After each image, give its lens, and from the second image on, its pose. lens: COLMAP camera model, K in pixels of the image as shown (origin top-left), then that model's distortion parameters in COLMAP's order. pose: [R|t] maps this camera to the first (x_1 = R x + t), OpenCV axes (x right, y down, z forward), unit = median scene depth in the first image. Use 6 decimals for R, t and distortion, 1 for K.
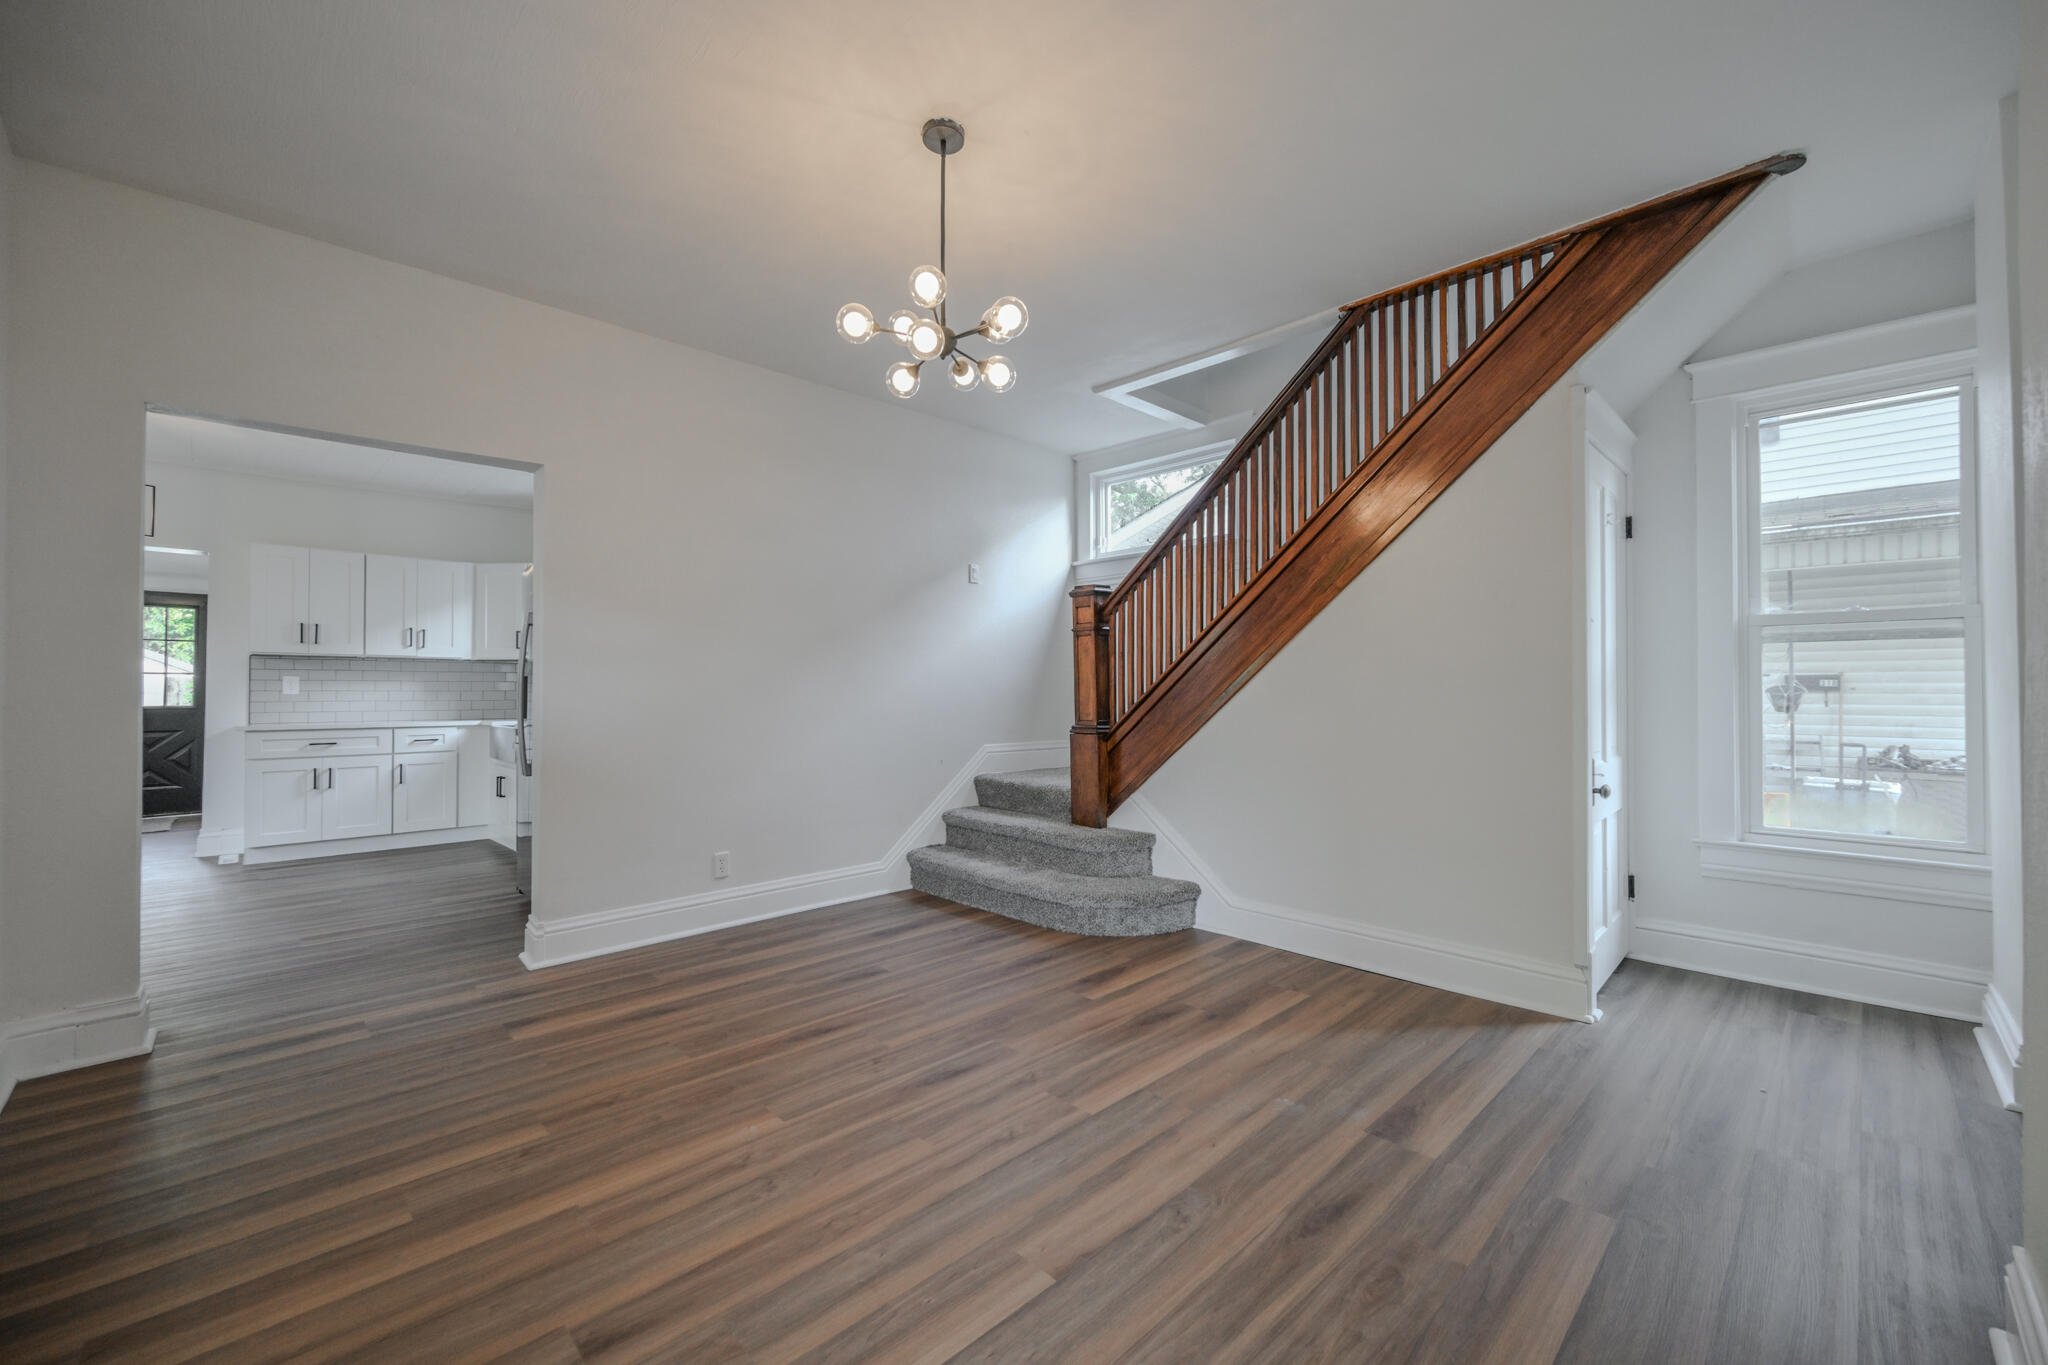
lens RADIAL K [[816.9, 0, 1003.6], [0, 816.9, 676.3], [0, 0, 1]] dist [-0.001852, 0.000094]
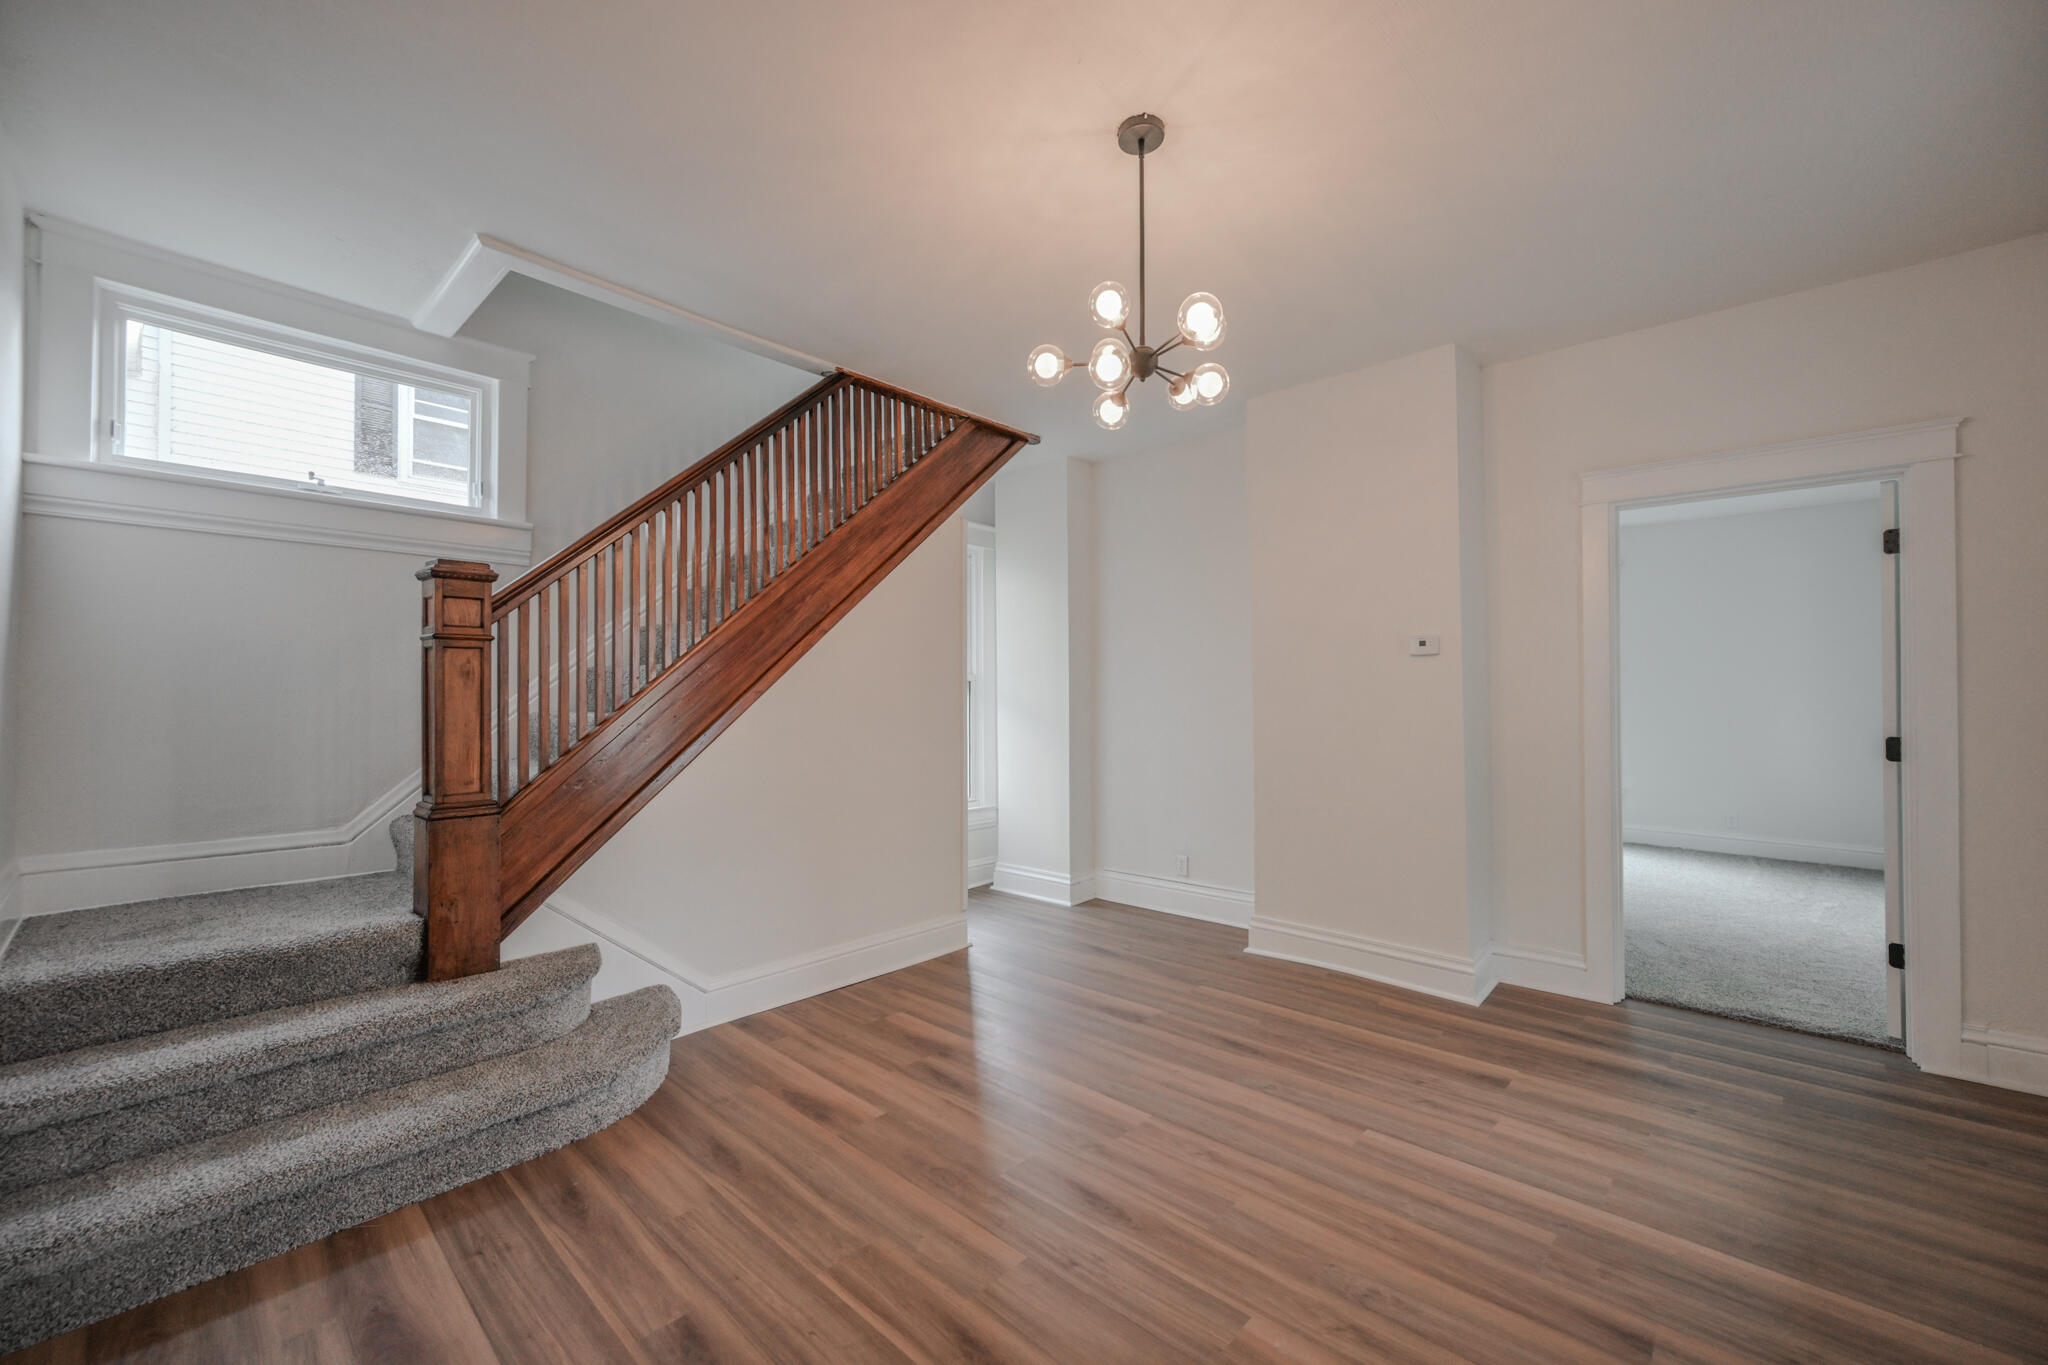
lens RADIAL K [[816.9, 0, 1059.7], [0, 816.9, 683.9], [0, 0, 1]] dist [-0.001852, 0.000094]
pose [[-0.090485, 0.021291, 0.995670, -0.734611], [-0.013741, 0.999650, -0.022625, -0.023398], [-0.995803, -0.015729, -0.090160, 0.895342]]
